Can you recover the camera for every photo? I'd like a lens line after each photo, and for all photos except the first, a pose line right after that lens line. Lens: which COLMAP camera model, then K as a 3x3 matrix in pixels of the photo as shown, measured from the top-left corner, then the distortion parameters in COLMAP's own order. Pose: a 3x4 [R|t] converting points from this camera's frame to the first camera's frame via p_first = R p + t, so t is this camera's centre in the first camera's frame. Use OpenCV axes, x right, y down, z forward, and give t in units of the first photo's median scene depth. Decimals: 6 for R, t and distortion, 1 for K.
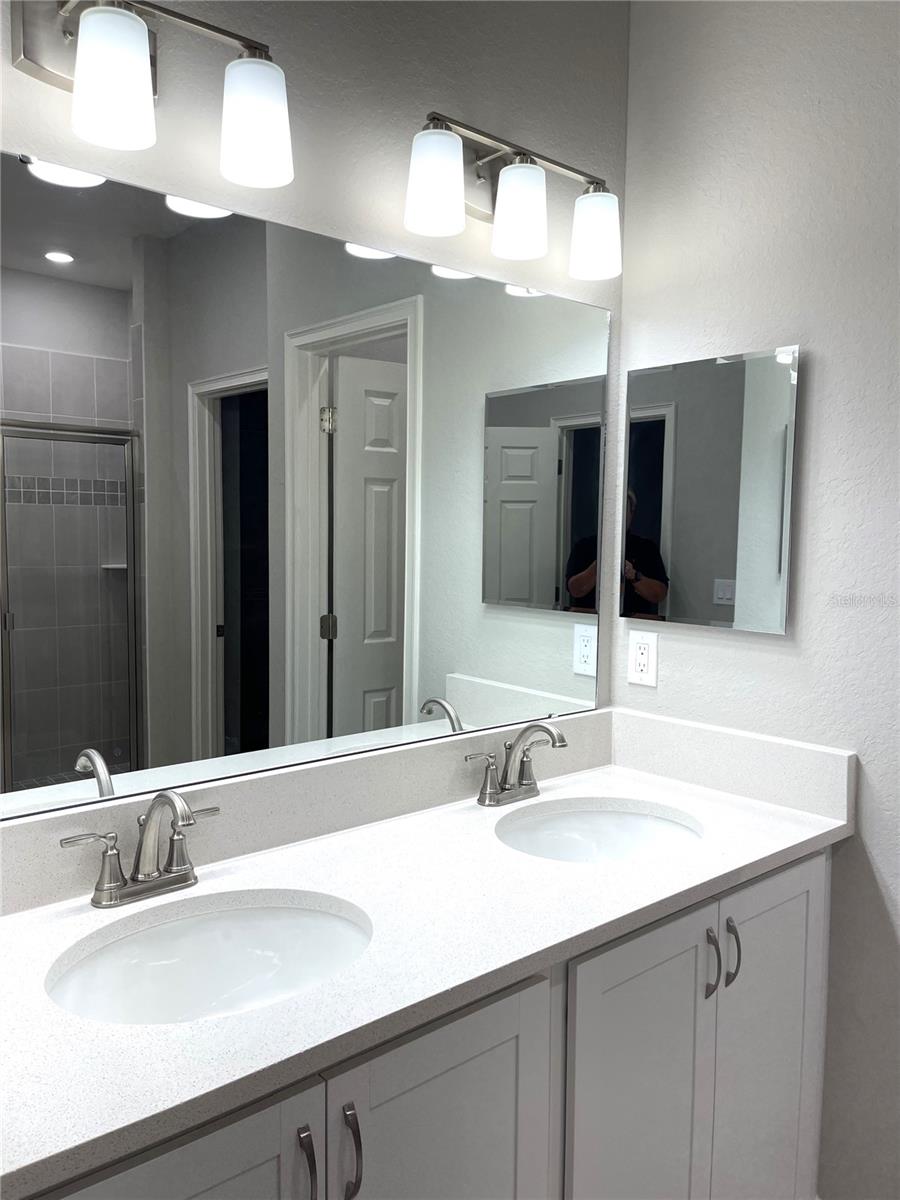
lens RADIAL K [[917.3, 0, 446.5], [0, 917.3, 604.5], [0, 0, 1]] dist [0.066184, -0.089877]
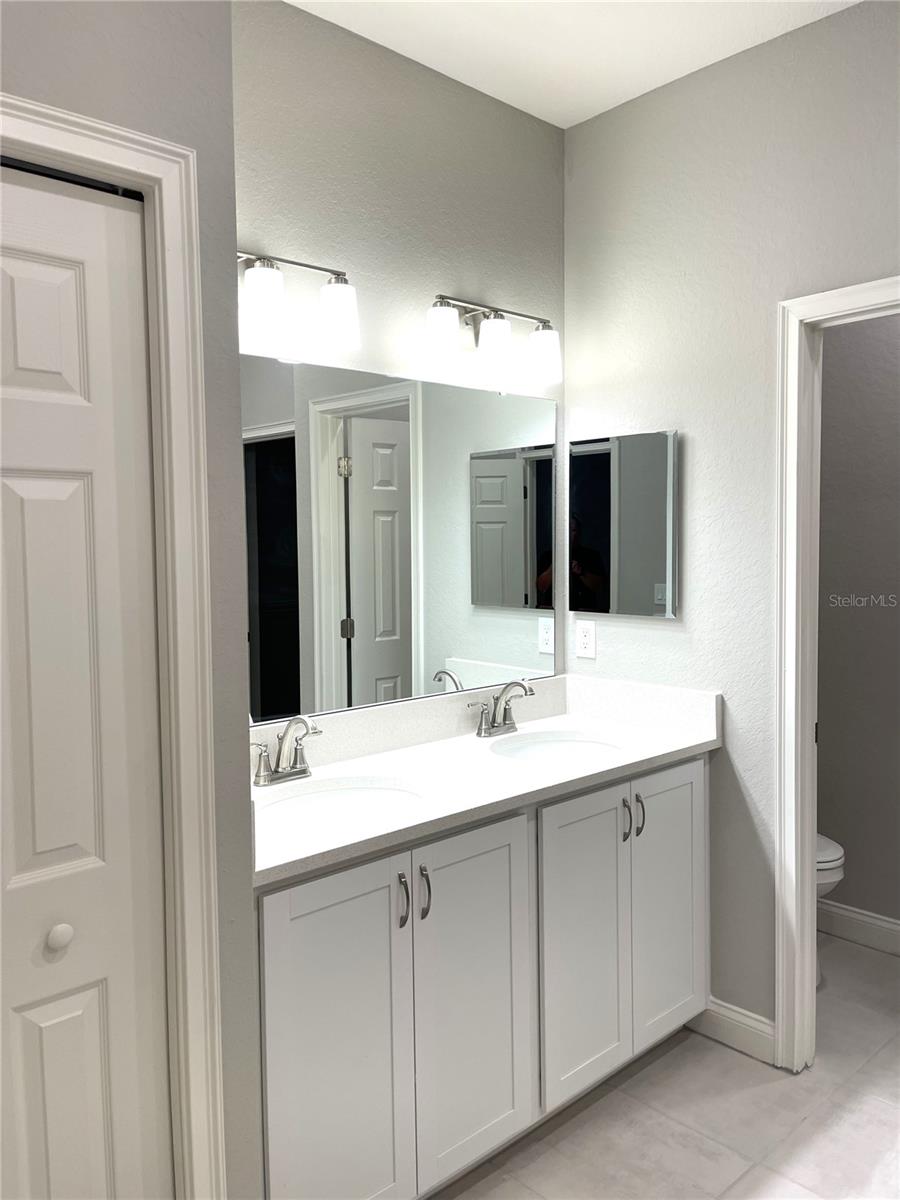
lens RADIAL K [[917.3, 0, 451.0], [0, 917.3, 594.1], [0, 0, 1]] dist [0.066184, -0.089877]
pose [[0.998966, -0.024514, 0.038292, -0.051989], [0.025440, 0.999391, -0.023880, 0.017240], [-0.037684, 0.024829, 0.998981, -0.436602]]
